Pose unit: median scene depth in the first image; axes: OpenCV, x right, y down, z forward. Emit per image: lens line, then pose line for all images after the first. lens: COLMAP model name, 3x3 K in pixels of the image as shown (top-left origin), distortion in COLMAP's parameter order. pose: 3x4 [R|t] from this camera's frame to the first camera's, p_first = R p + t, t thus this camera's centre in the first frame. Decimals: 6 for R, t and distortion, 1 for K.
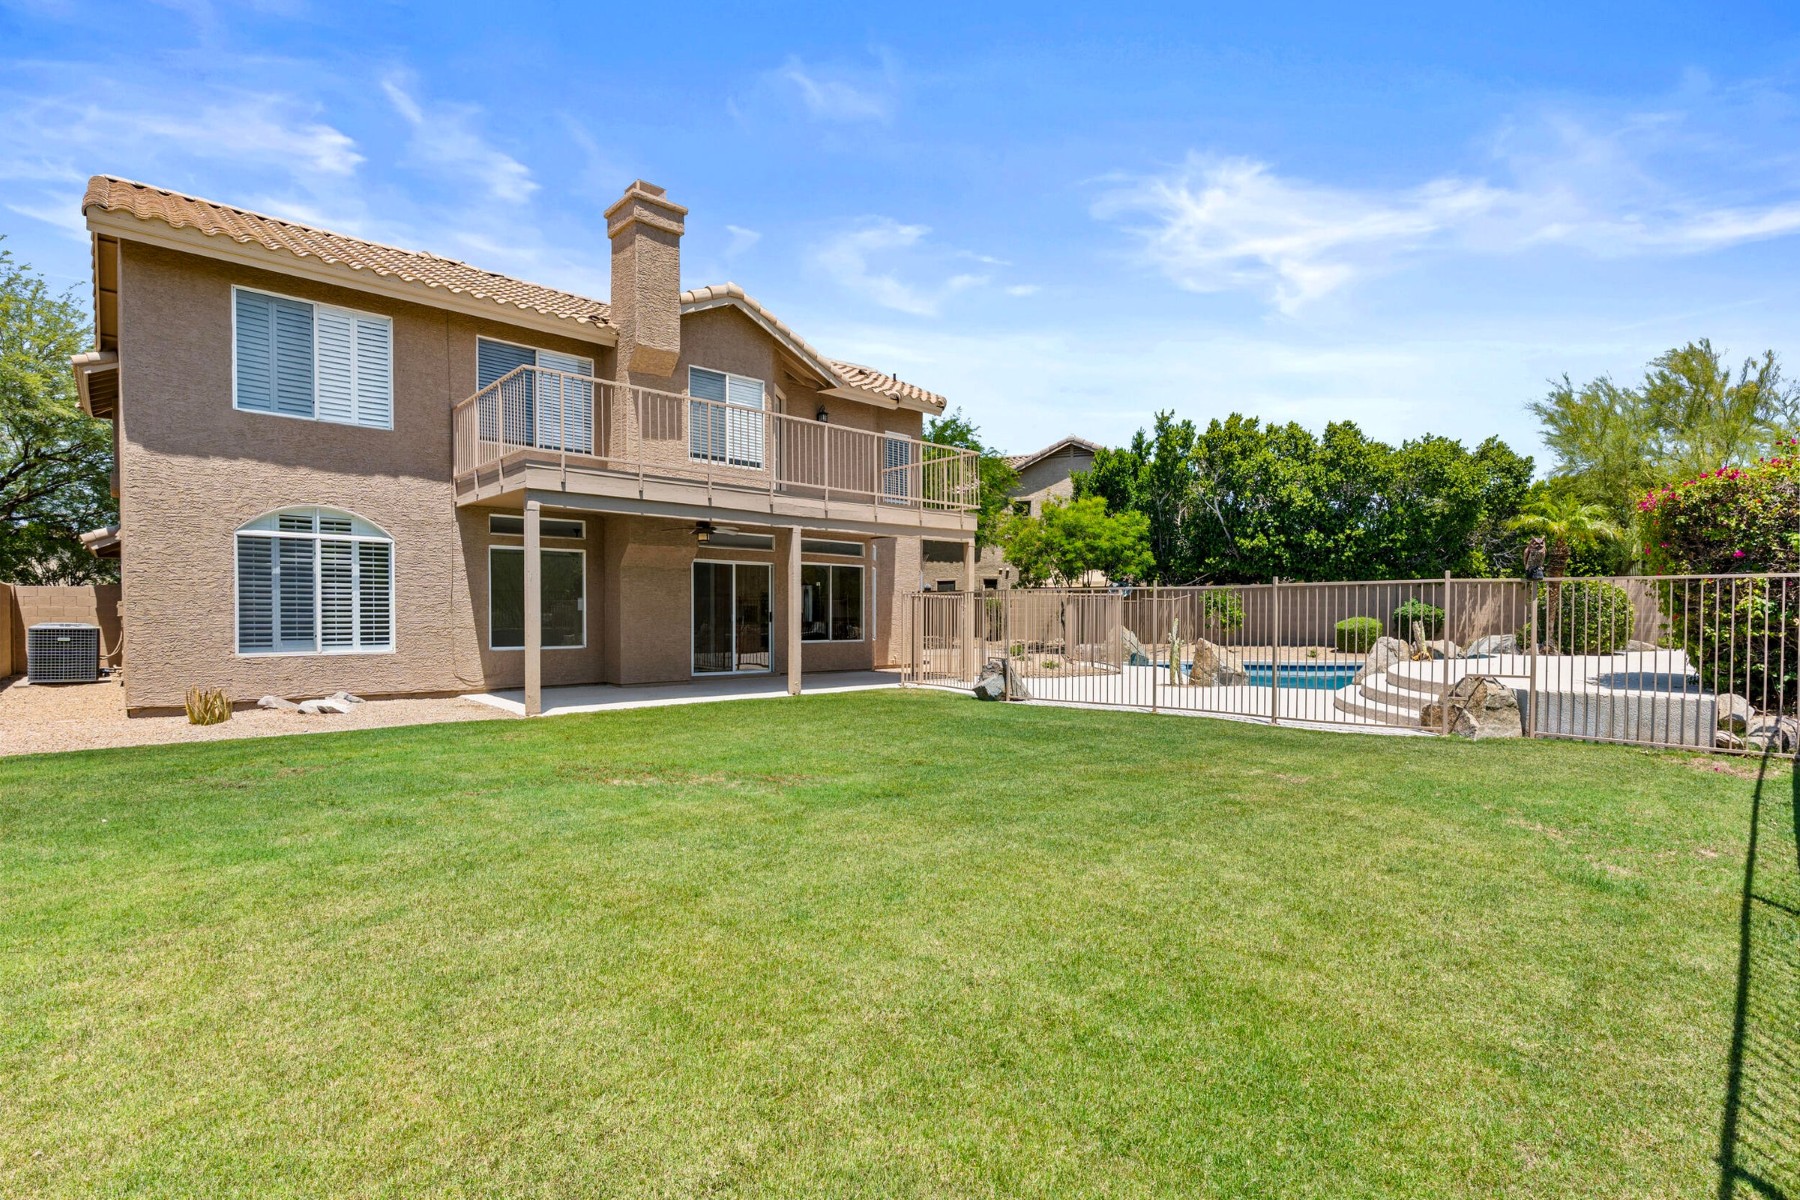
lens RADIAL K [[841.2, 0, 889.0], [0, 841.2, 628.6], [0, 0, 1]] dist [0.002956, 0.000355]
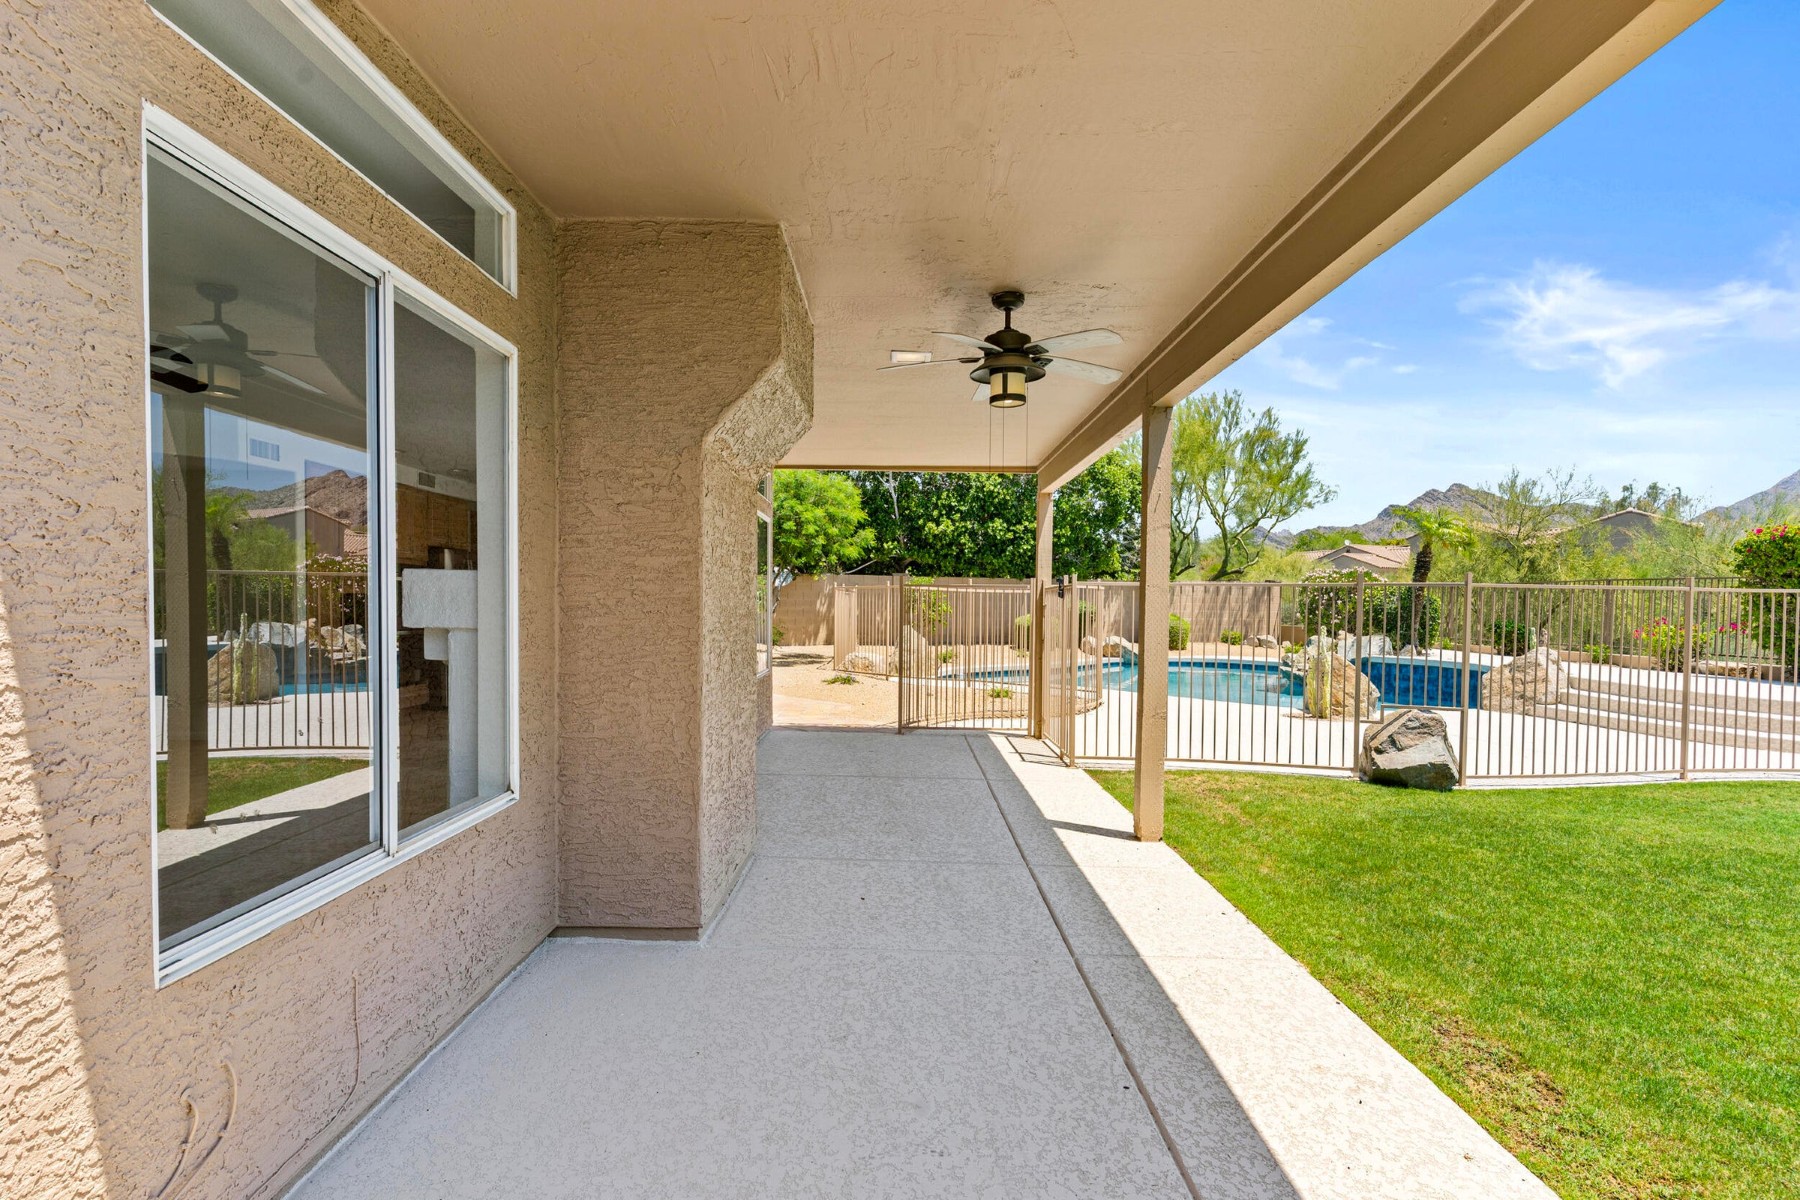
lens RADIAL K [[841.2, 0, 889.0], [0, 841.2, 628.6], [0, 0, 1]] dist [0.002956, 0.000355]
pose [[0.712020, -0.013184, 0.702036, -0.231414], [0.001267, 0.999846, 0.017491, -0.012869], [-0.702158, -0.011565, 0.711927, 0.425602]]
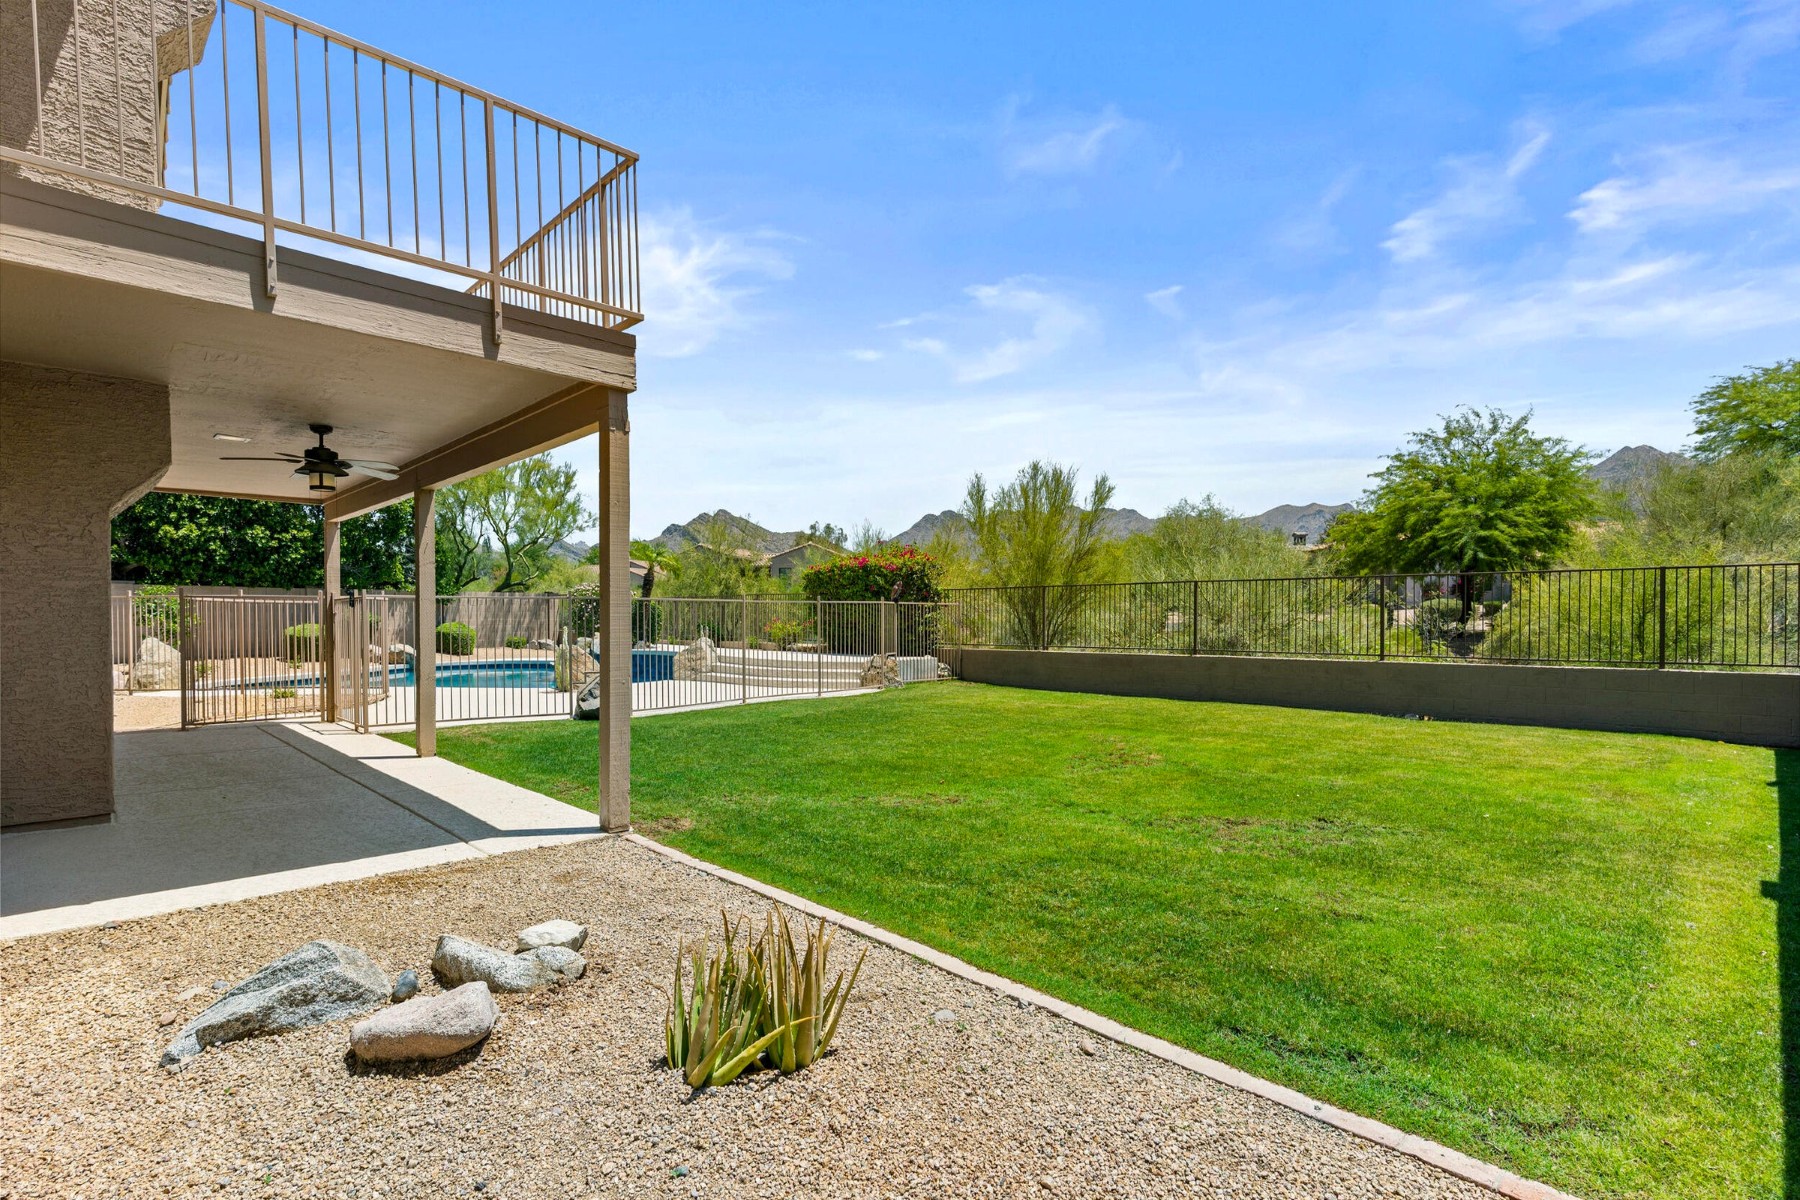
lens RADIAL K [[841.2, 0, 889.0], [0, 841.2, 628.6], [0, 0, 1]] dist [0.002956, 0.000355]
pose [[0.002964, -0.014736, 0.999887, -0.380794], [0.019846, 0.999695, 0.014675, -0.008935], [-0.999799, 0.019801, 0.003255, 0.337951]]
